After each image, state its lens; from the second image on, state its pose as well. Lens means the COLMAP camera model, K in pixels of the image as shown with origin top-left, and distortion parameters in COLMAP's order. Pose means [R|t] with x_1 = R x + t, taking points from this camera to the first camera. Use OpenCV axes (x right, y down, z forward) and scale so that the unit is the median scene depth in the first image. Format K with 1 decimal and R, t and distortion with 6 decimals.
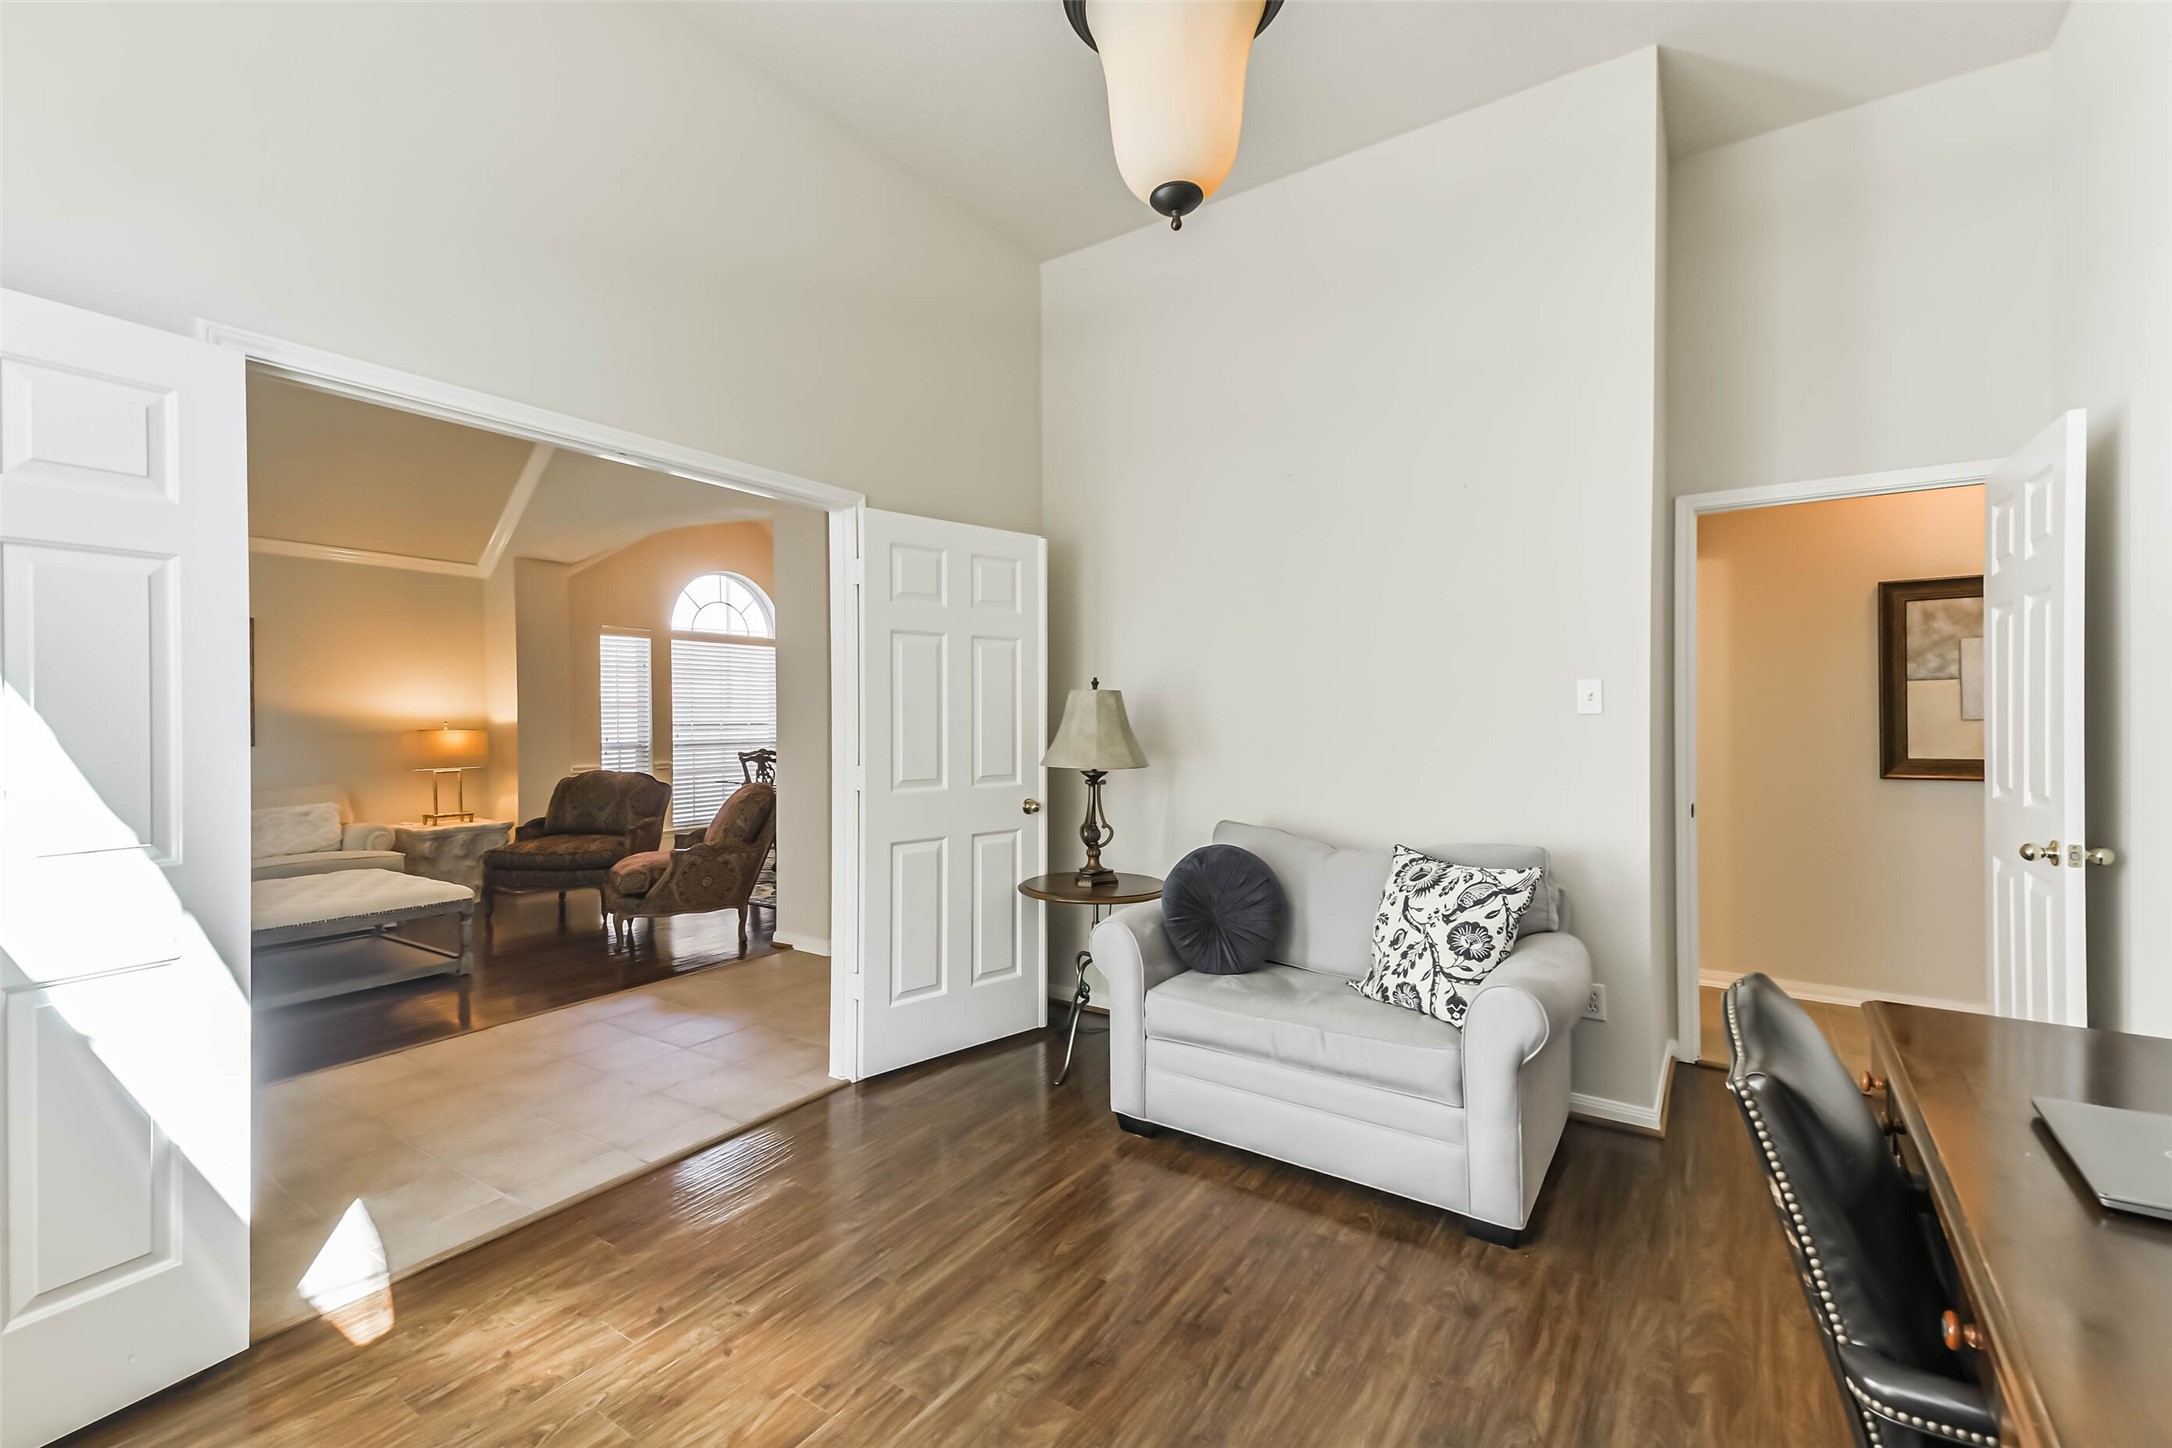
lens RADIAL K [[935.3, 0, 1092.3], [0, 935.3, 719.5], [0, 0, 1]] dist [0.062067, -0.024851]
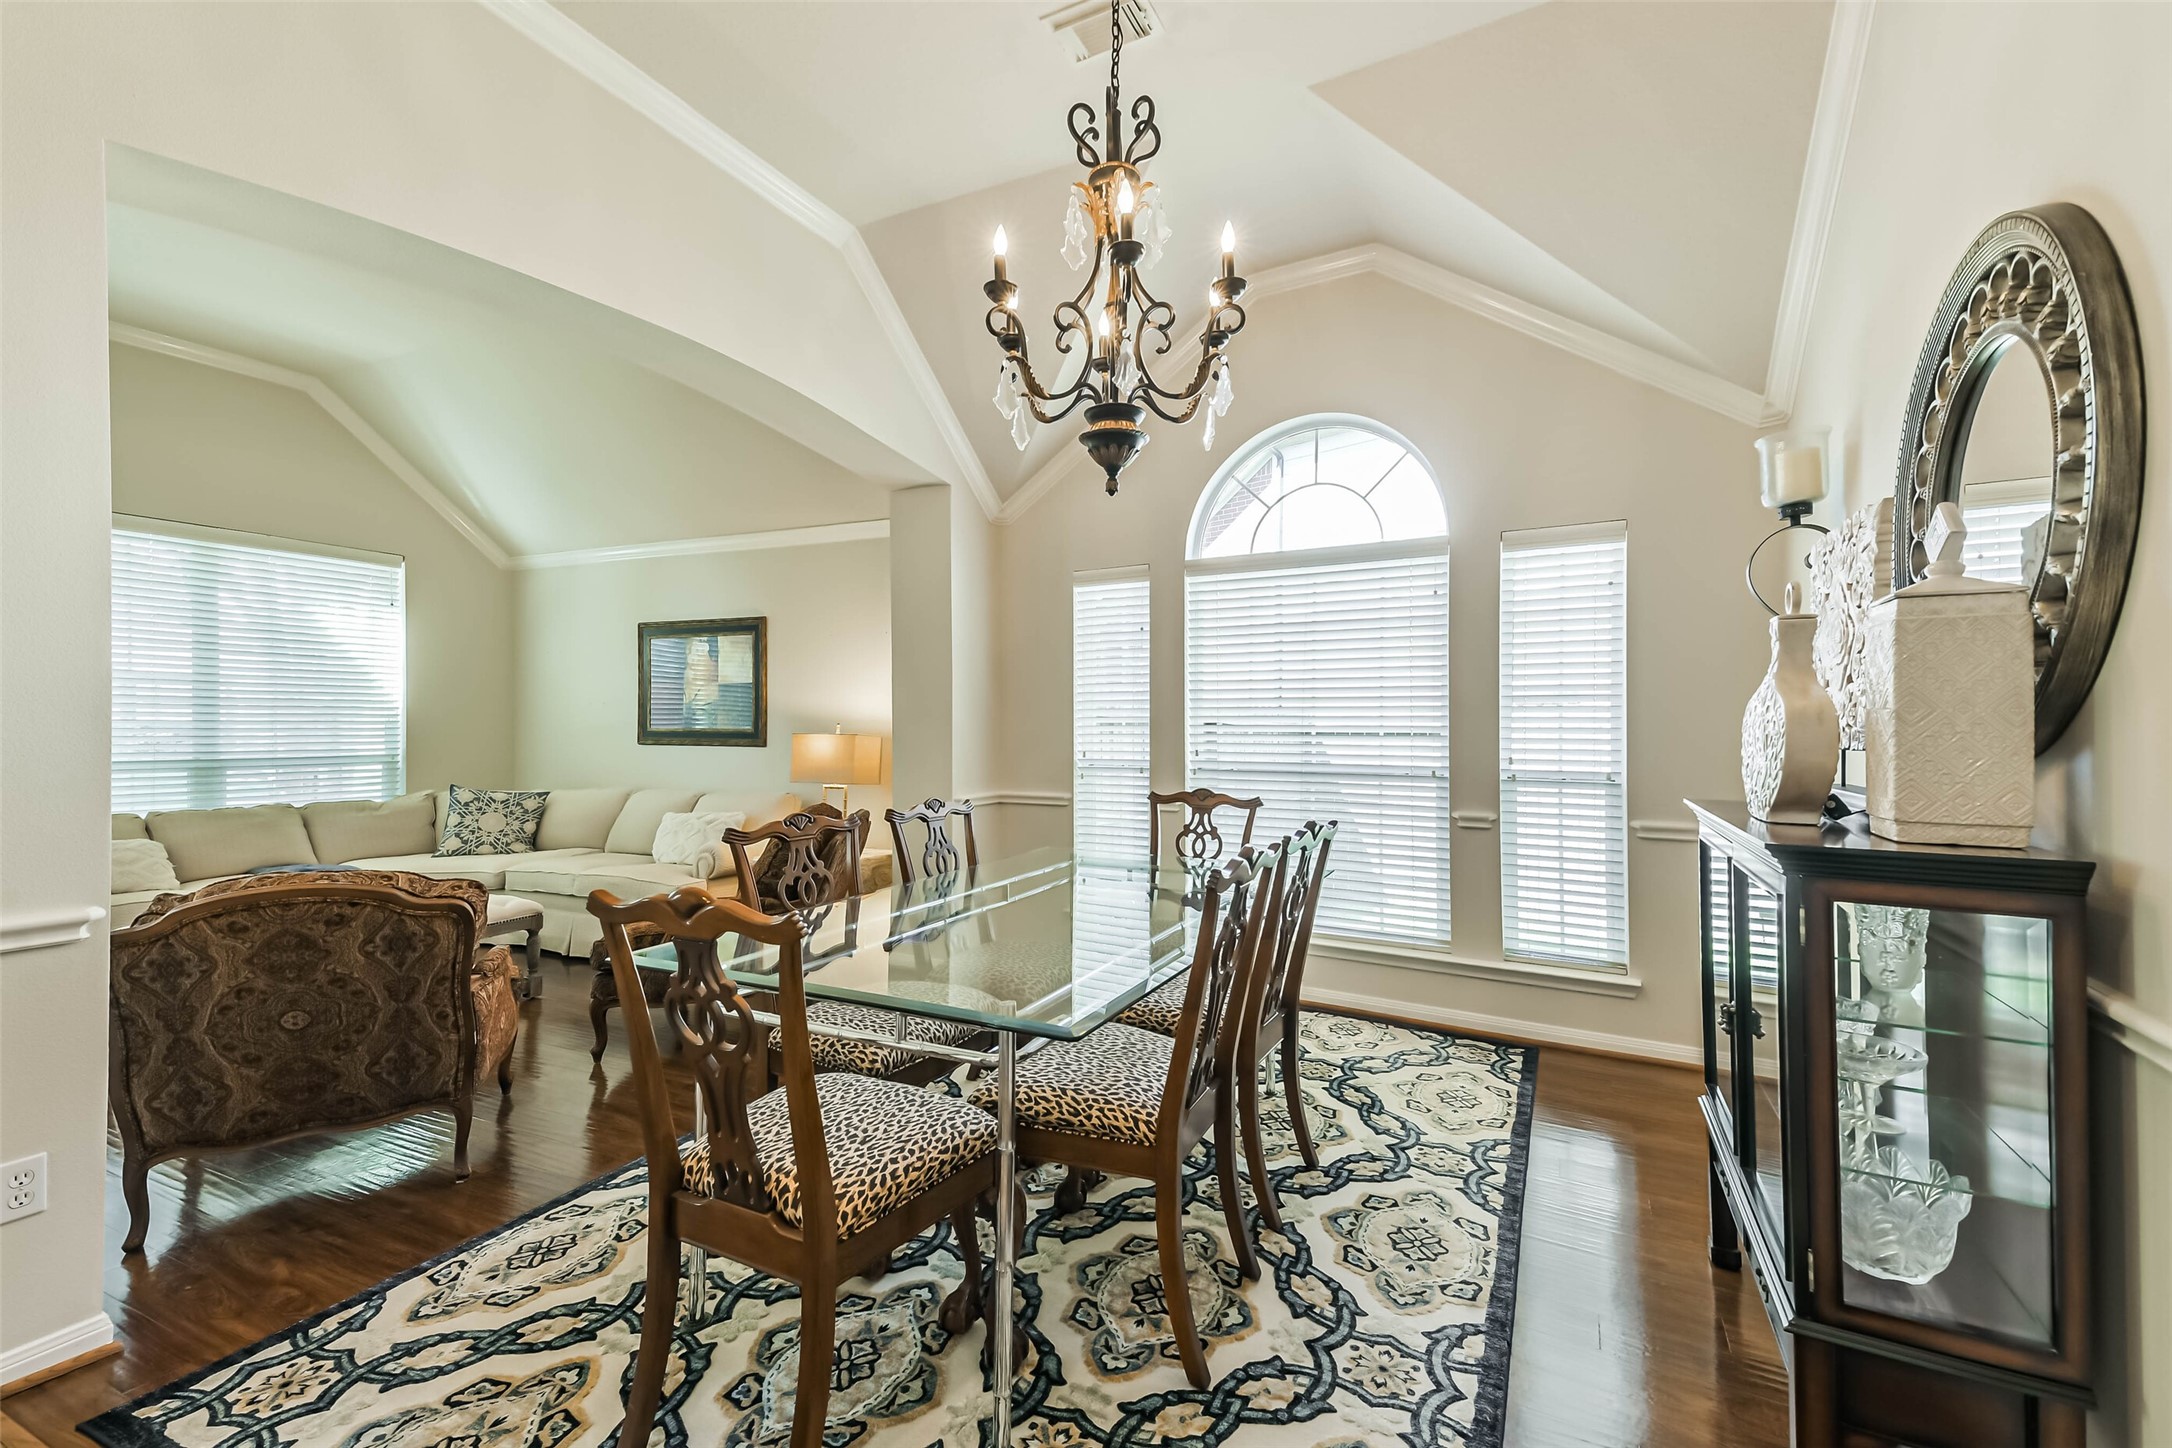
lens RADIAL K [[935.3, 0, 1092.1], [0, 935.3, 720.9], [0, 0, 1]] dist [0.062067, -0.024851]
pose [[0.129997, -0.002013, -0.991512, 0.110870], [-0.007978, 0.999963, -0.003076, 0.000904], [0.991482, 0.008310, 0.129976, 1.129020]]
